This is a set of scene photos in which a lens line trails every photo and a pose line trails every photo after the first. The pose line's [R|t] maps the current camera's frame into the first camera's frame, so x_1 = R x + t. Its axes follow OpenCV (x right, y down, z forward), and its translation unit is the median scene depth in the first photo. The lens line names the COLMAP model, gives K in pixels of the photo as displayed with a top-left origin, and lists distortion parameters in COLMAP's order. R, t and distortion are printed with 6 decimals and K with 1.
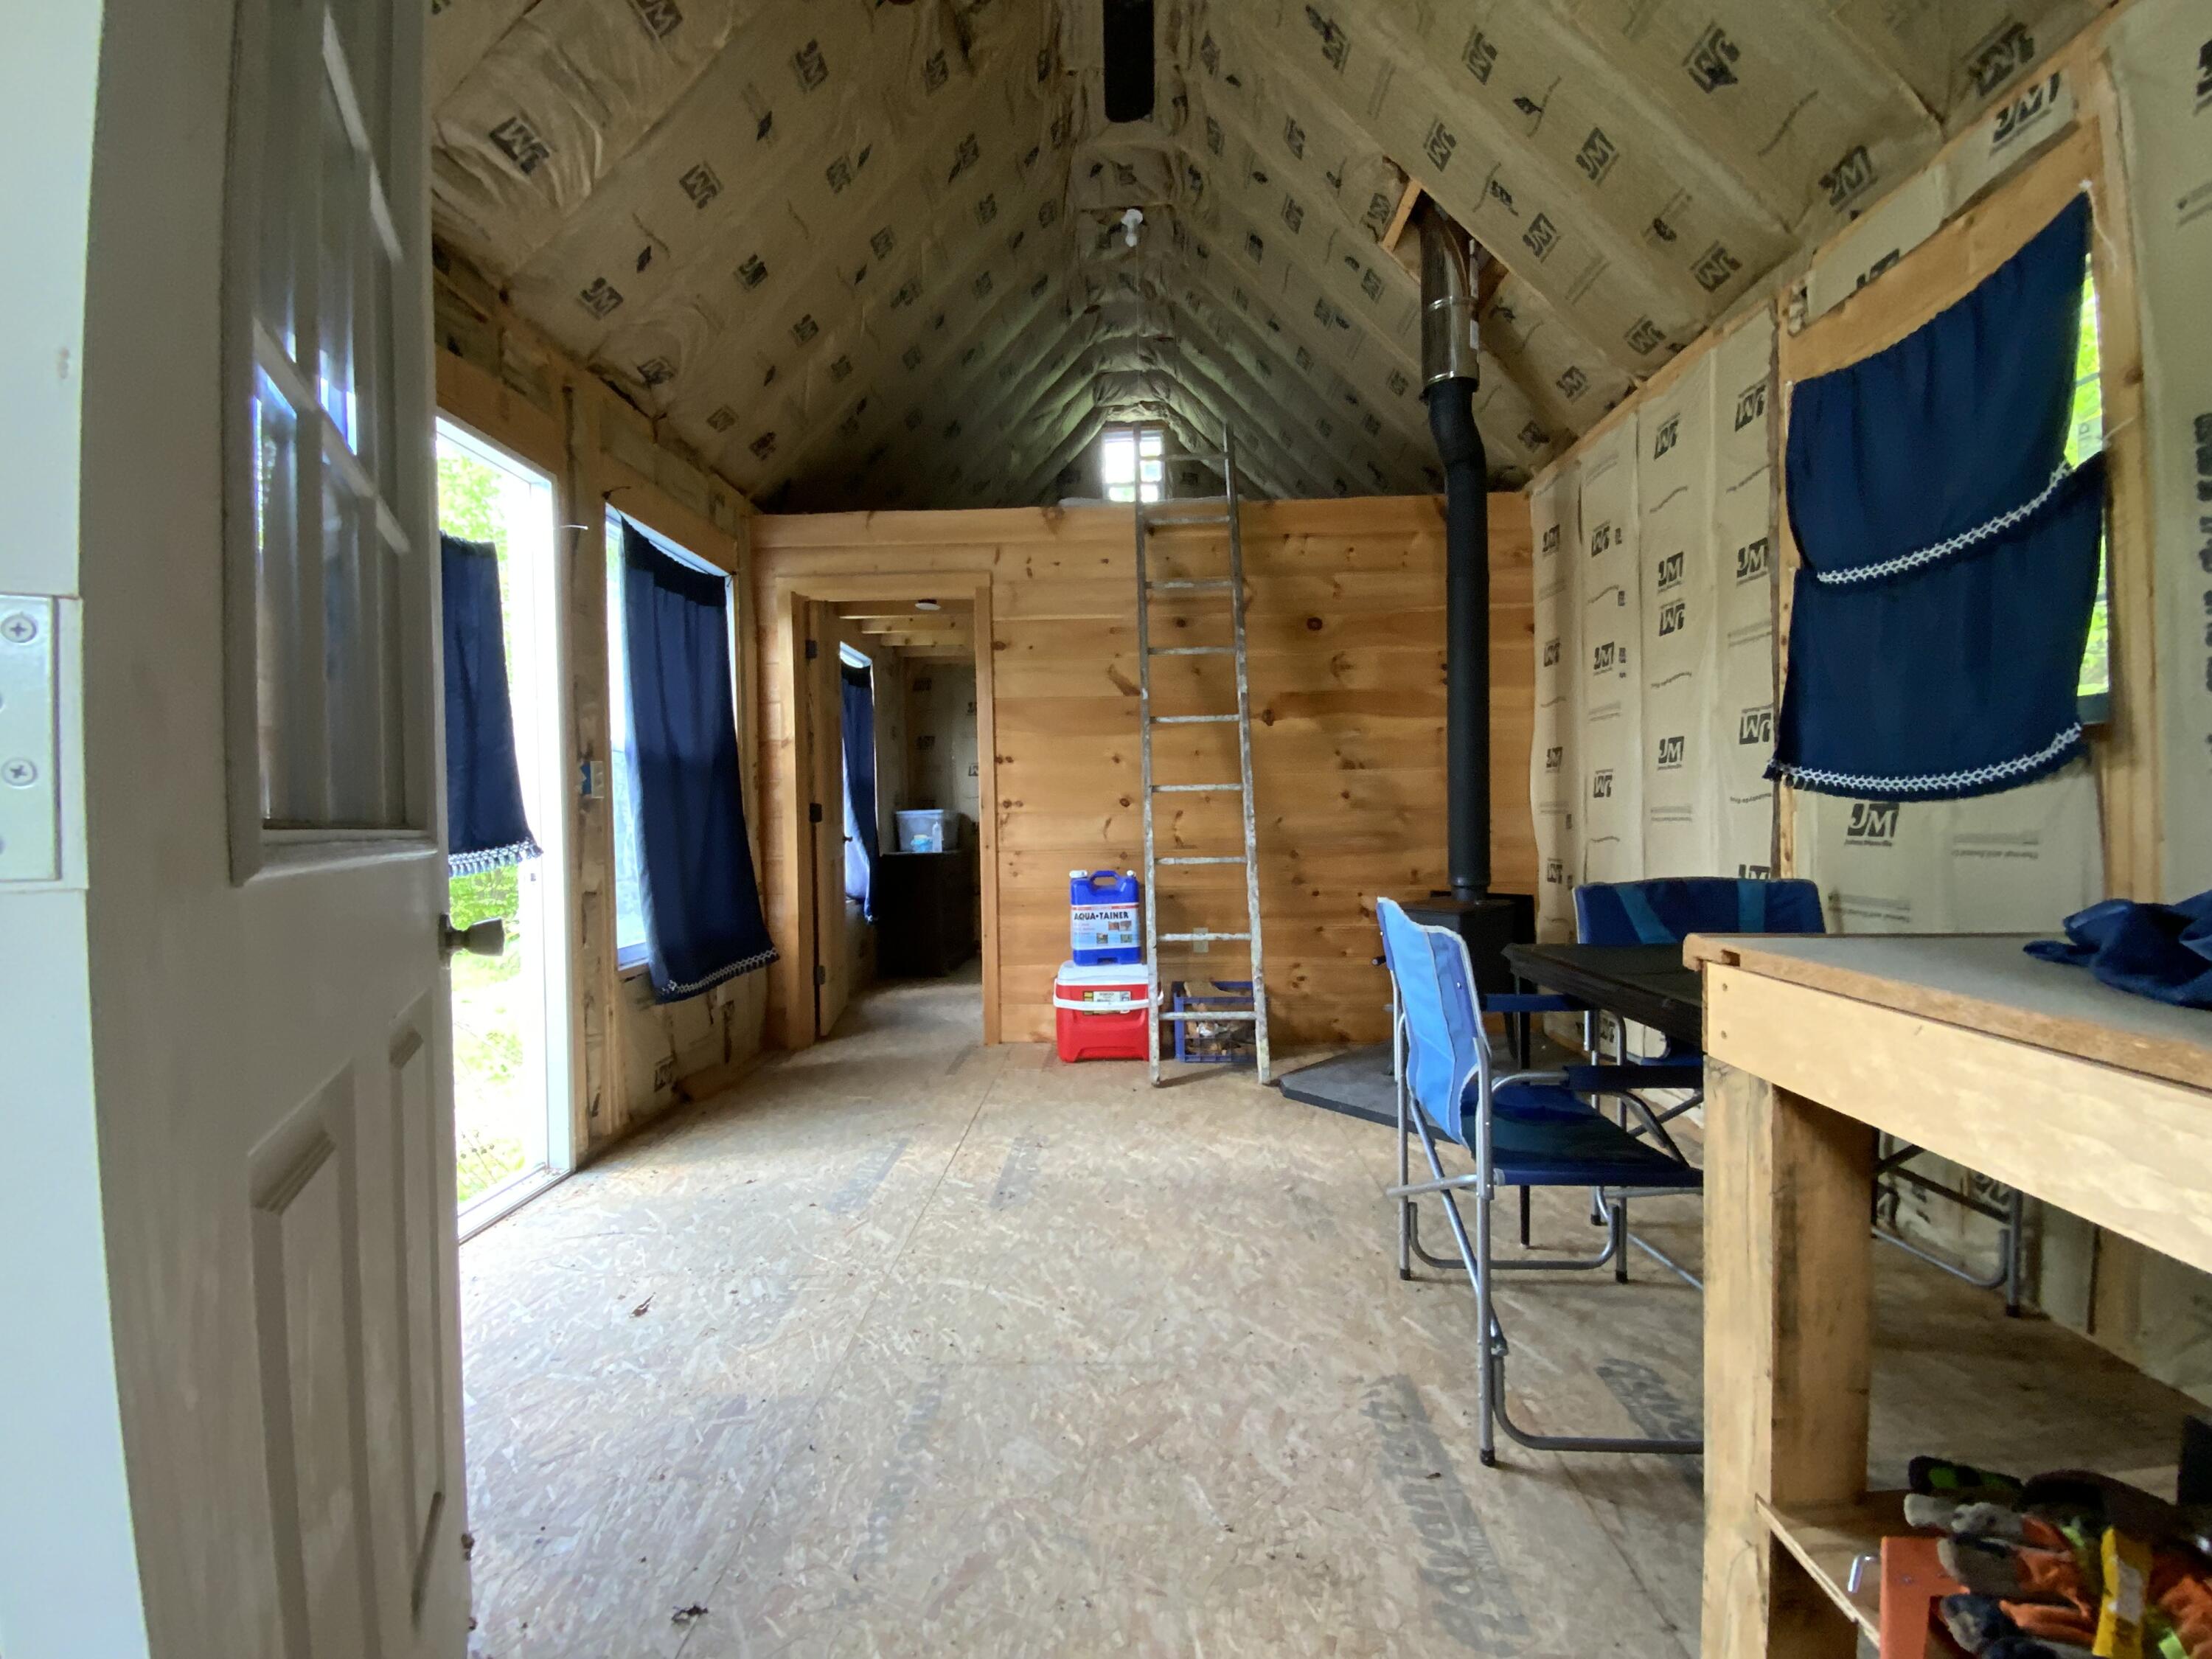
lens RADIAL K [[899.6, 0, 1109.1], [0, 899.6, 829.5], [0, 0, 1]] dist [0.003845, -0.006035]
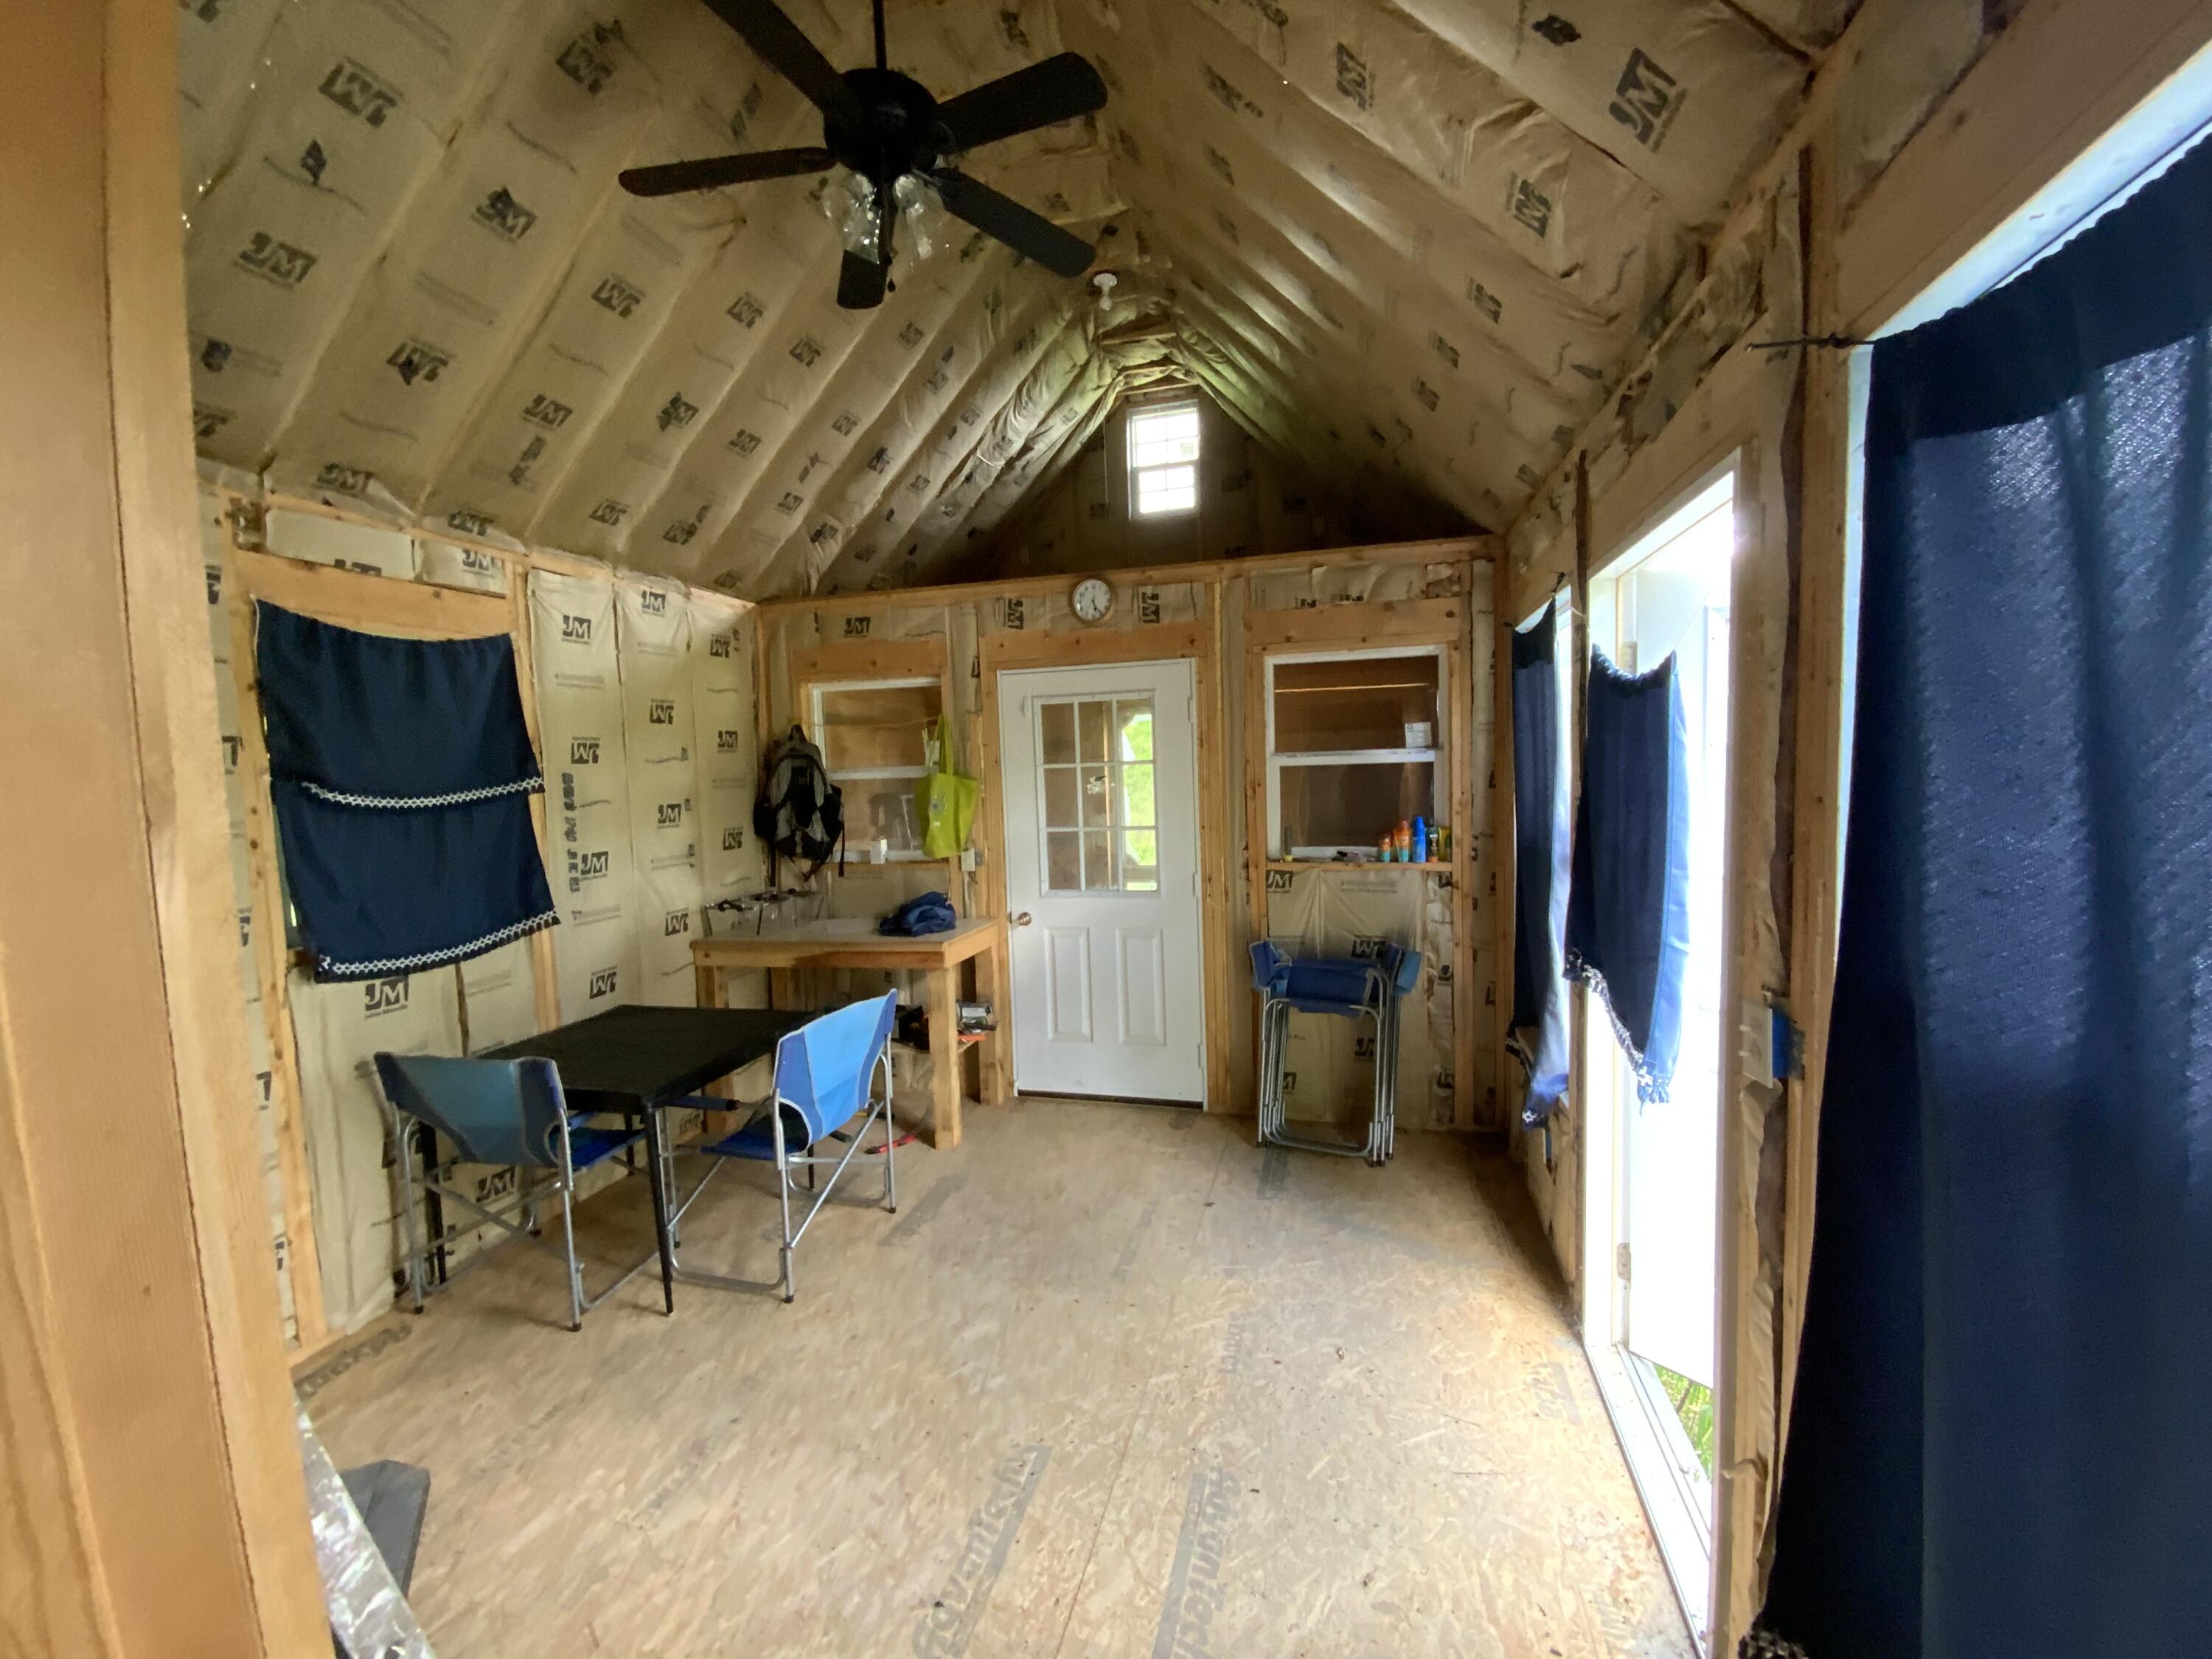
lens RADIAL K [[902.4, 0, 1104.7], [0, 902.4, 824.8], [0, 0, 1]] dist [0.048776, -0.038514]
pose [[-0.969822, 0.031251, 0.241801, -0.387304], [0.050944, 0.995834, 0.075623, -0.244410], [-0.238431, 0.085659, -0.967374, 1.646738]]
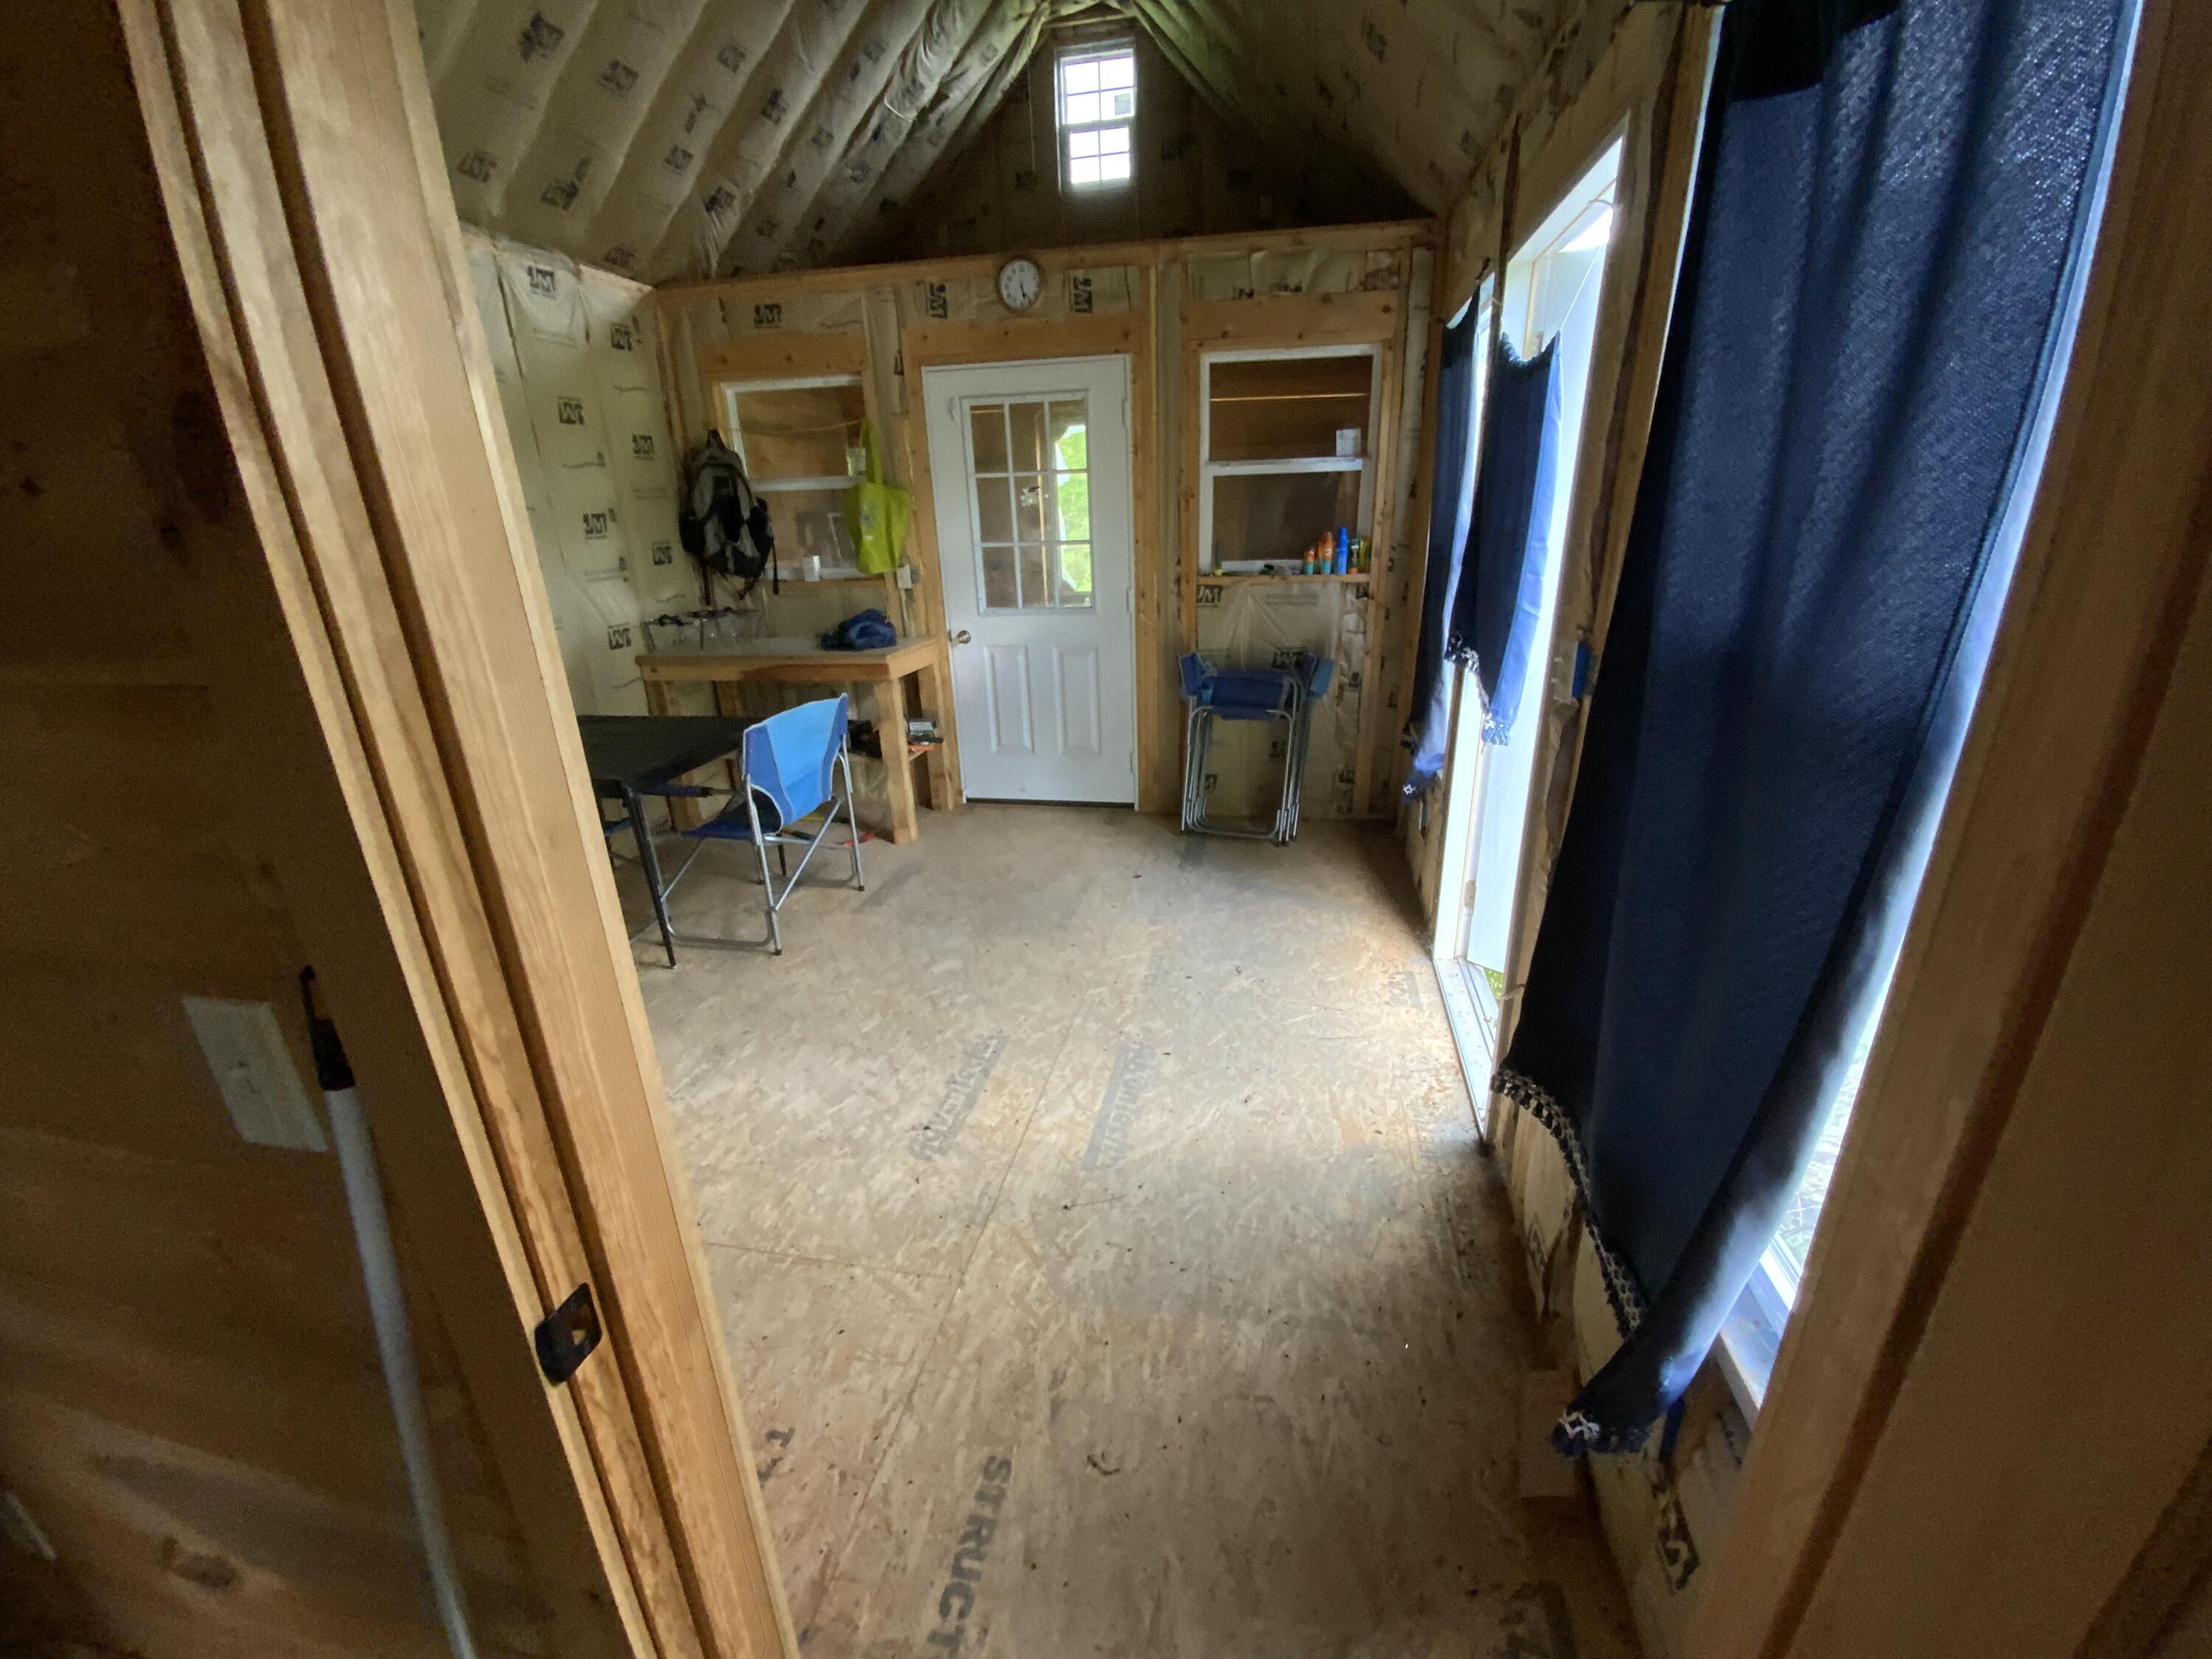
lens RADIAL K [[899.6, 0, 1109.1], [0, 899.6, 829.5], [0, 0, 1]] dist [0.003845, -0.006035]
pose [[-0.984992, -0.016545, 0.171807, -0.406895], [0.046342, 0.933498, 0.355575, -0.204518], [-0.166265, 0.358200, -0.918721, 1.738108]]
